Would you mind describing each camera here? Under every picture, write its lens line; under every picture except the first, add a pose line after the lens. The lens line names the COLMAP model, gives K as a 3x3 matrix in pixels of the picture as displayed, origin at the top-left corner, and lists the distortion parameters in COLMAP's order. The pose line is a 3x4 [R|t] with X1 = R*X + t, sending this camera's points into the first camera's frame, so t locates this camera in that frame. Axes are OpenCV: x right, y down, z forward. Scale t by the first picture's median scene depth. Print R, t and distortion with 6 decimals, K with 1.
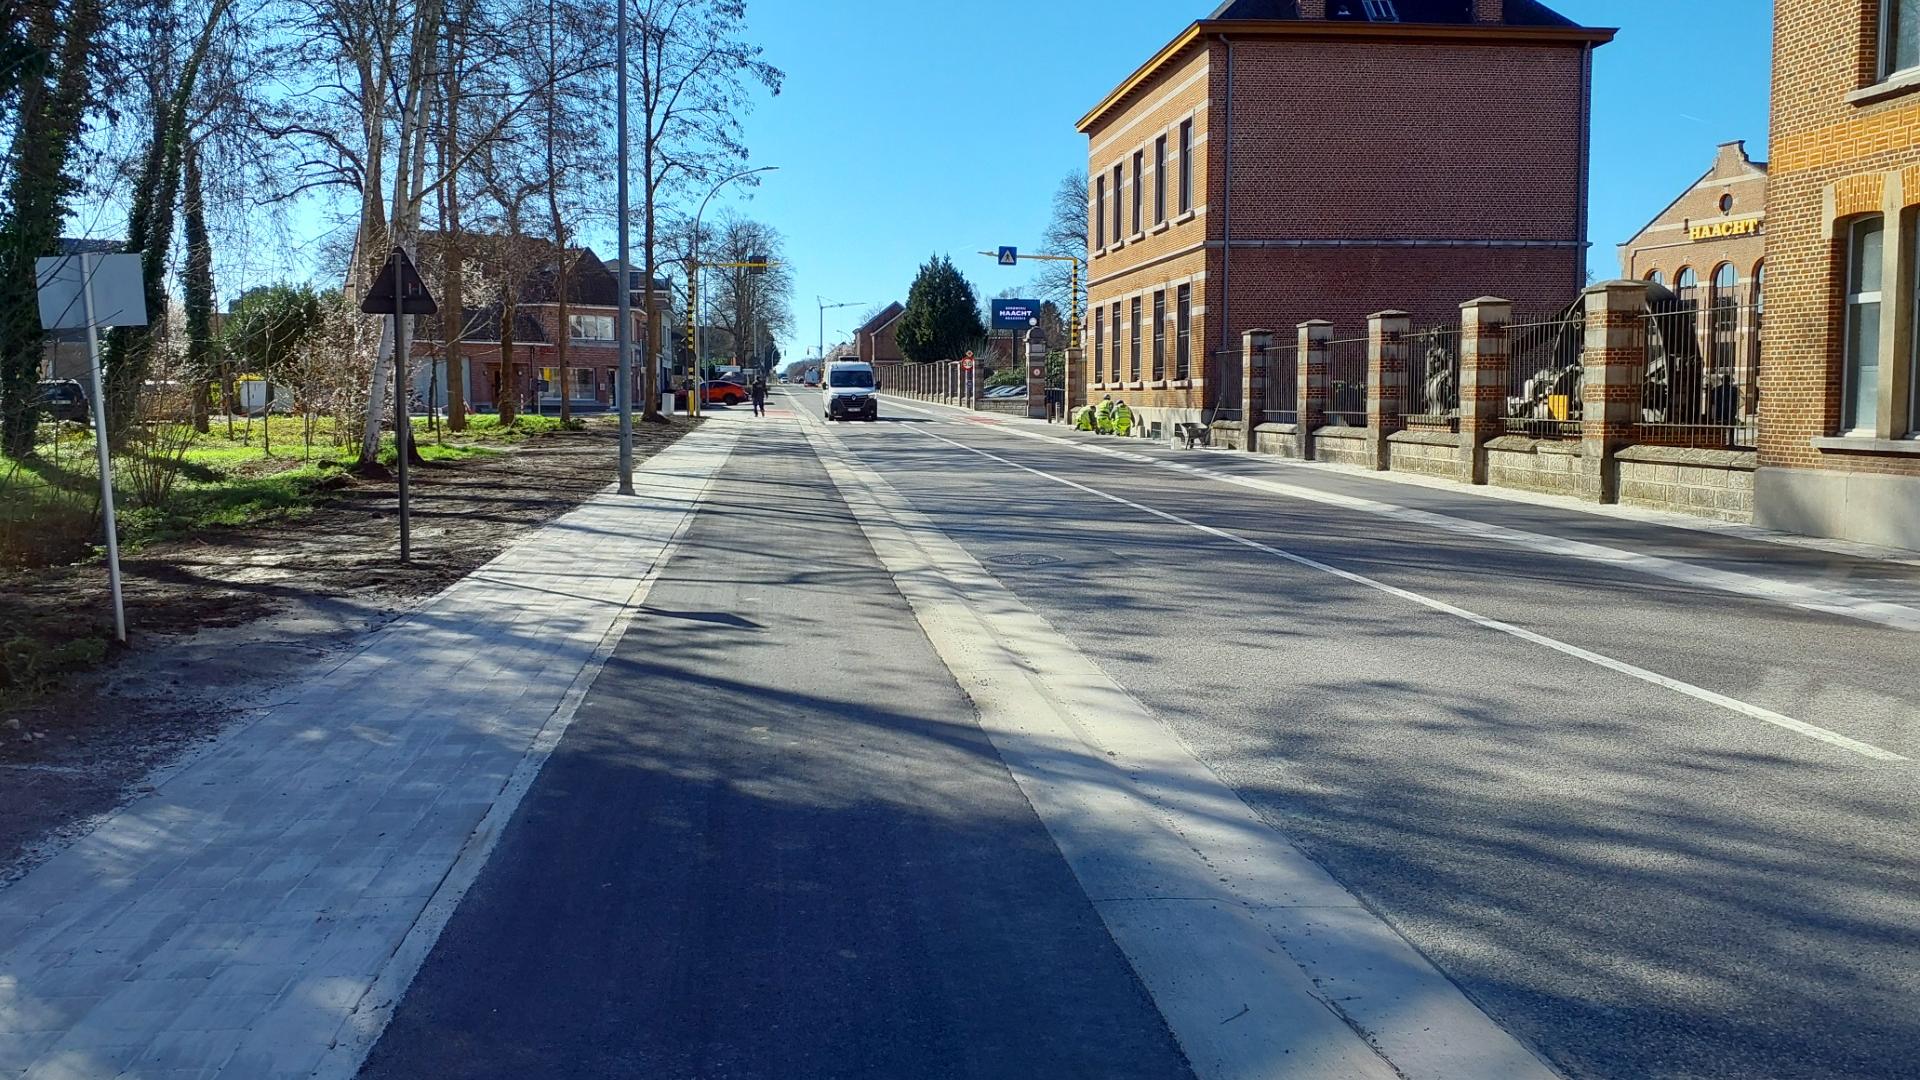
lens RADIAL K [[1488.5, 0, 960.0], [0, 1488.5, 540.0], [0, 0, 1]] dist [0.010488, -0.004336]
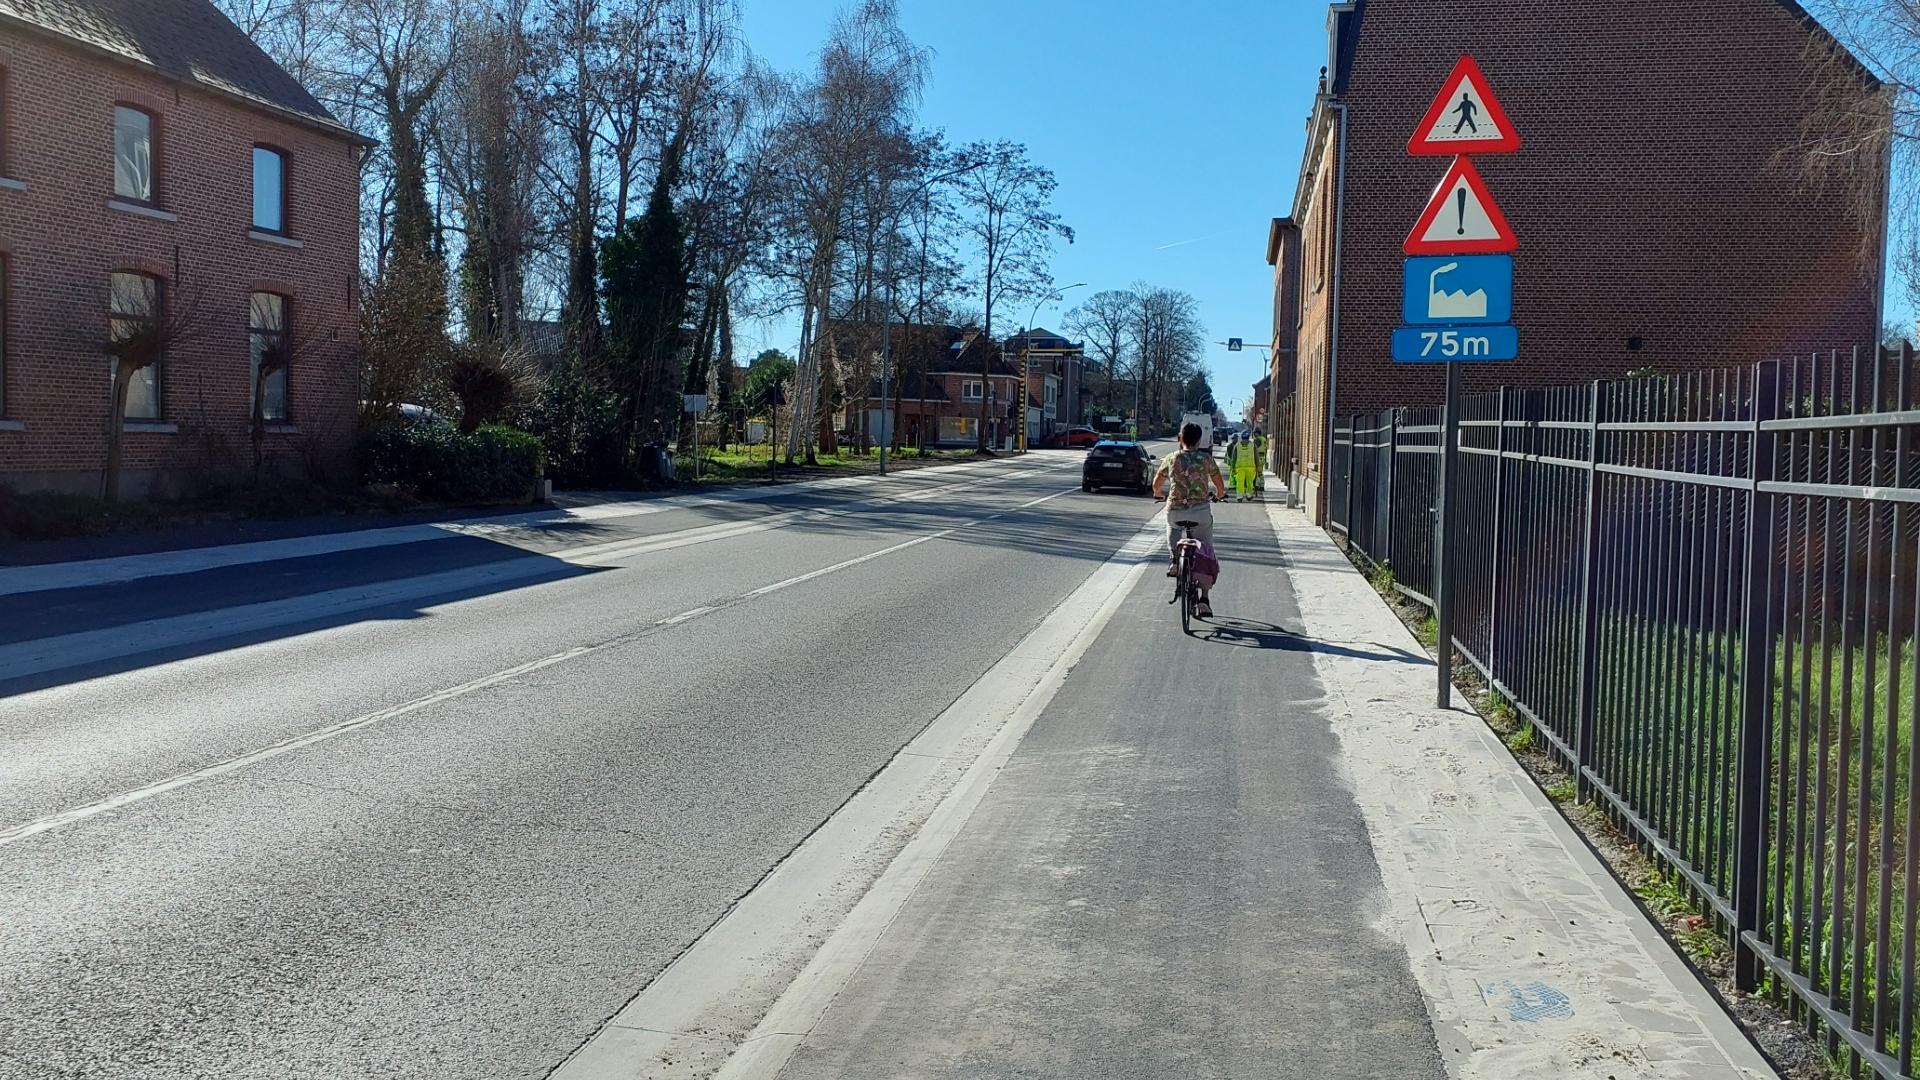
lens RADIAL K [[1474.8, 0, 973.1], [0, 1474.8, 524.7], [0, 0, 1]] dist [0.129105, -0.287401]
pose [[0.953726, 0.037318, -0.298351, 0.248989], [-0.049969, 0.998141, -0.034886, 0.050214], [0.296494, 0.048180, 0.953818, -0.479270]]
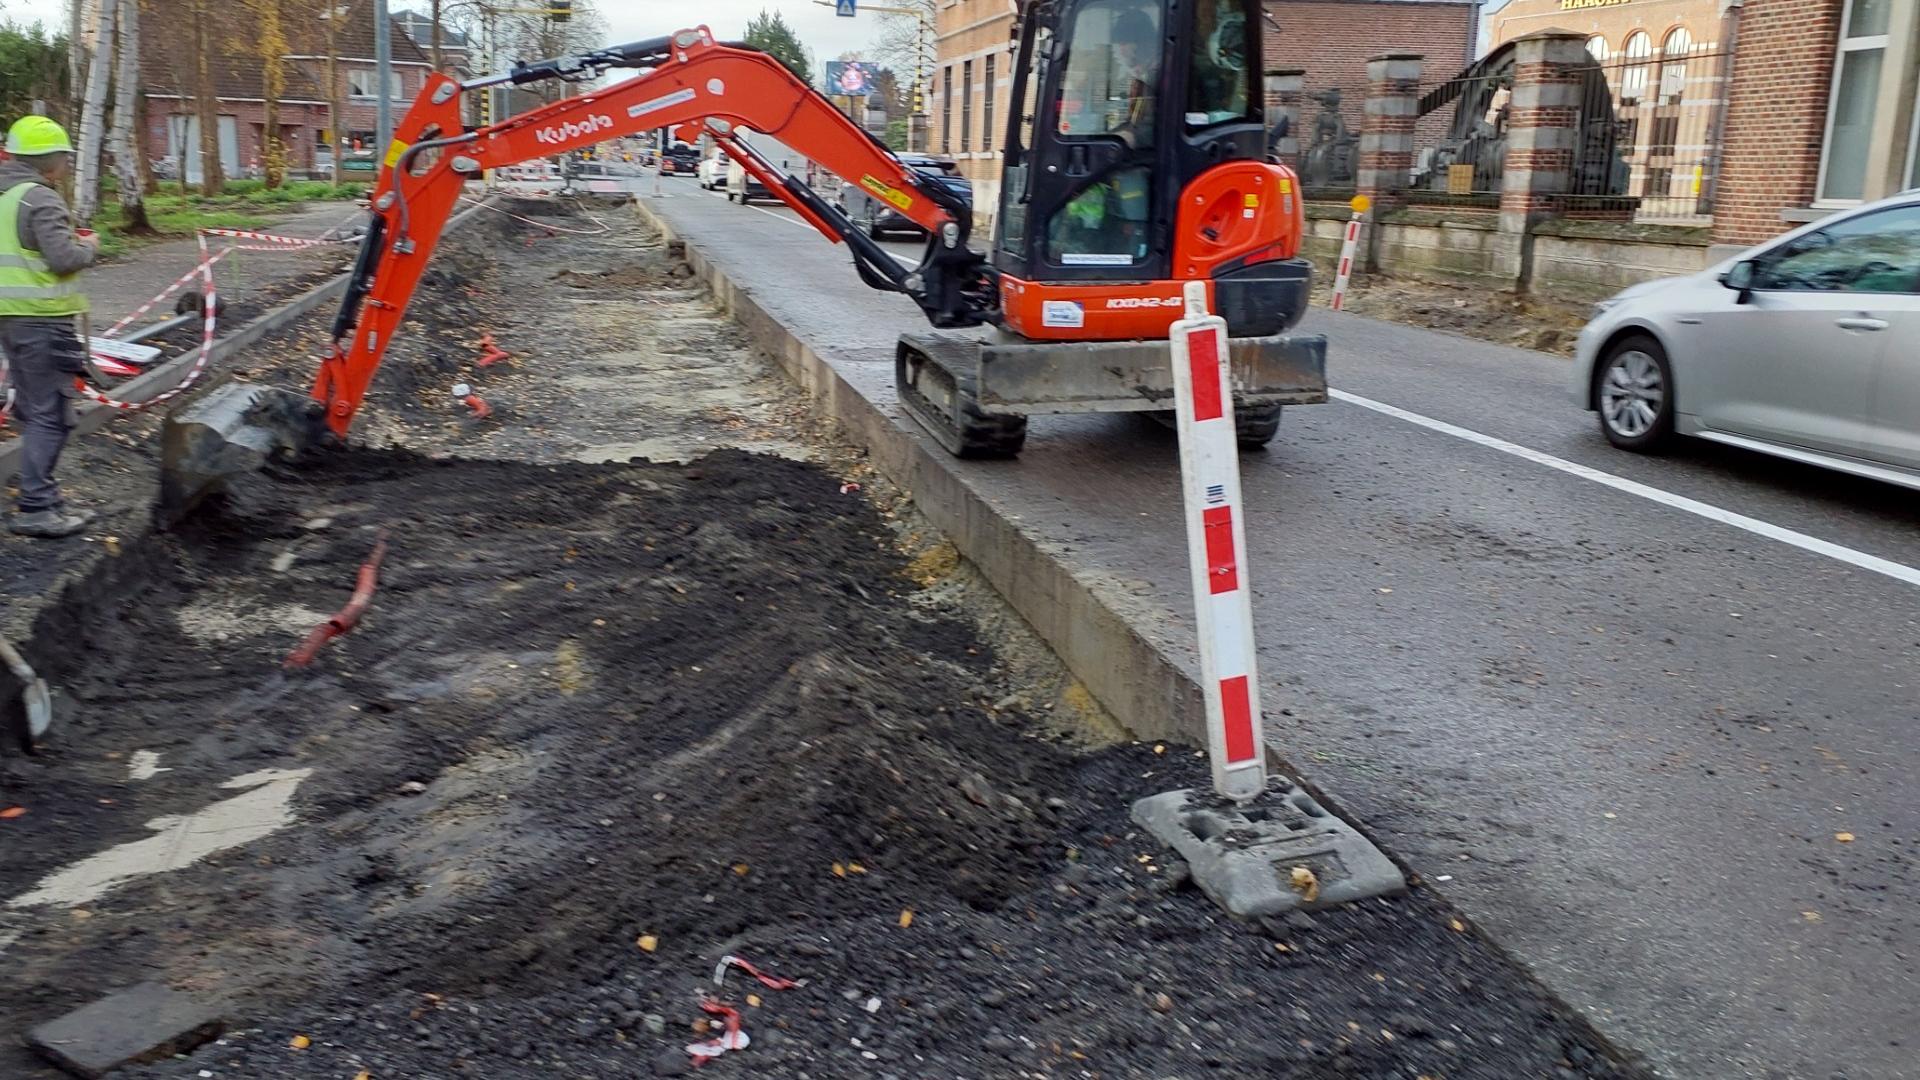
lens RADIAL K [[1488.5, 0, 960.0], [0, 1488.5, 540.0], [0, 0, 1]] dist [0.010488, -0.004336]
pose [[0.994073, -0.016065, 0.107521, -0.000629], [0.000520, 0.989714, 0.143062, -0.000939], [-0.108713, -0.142158, 0.983856, 0.062128]]
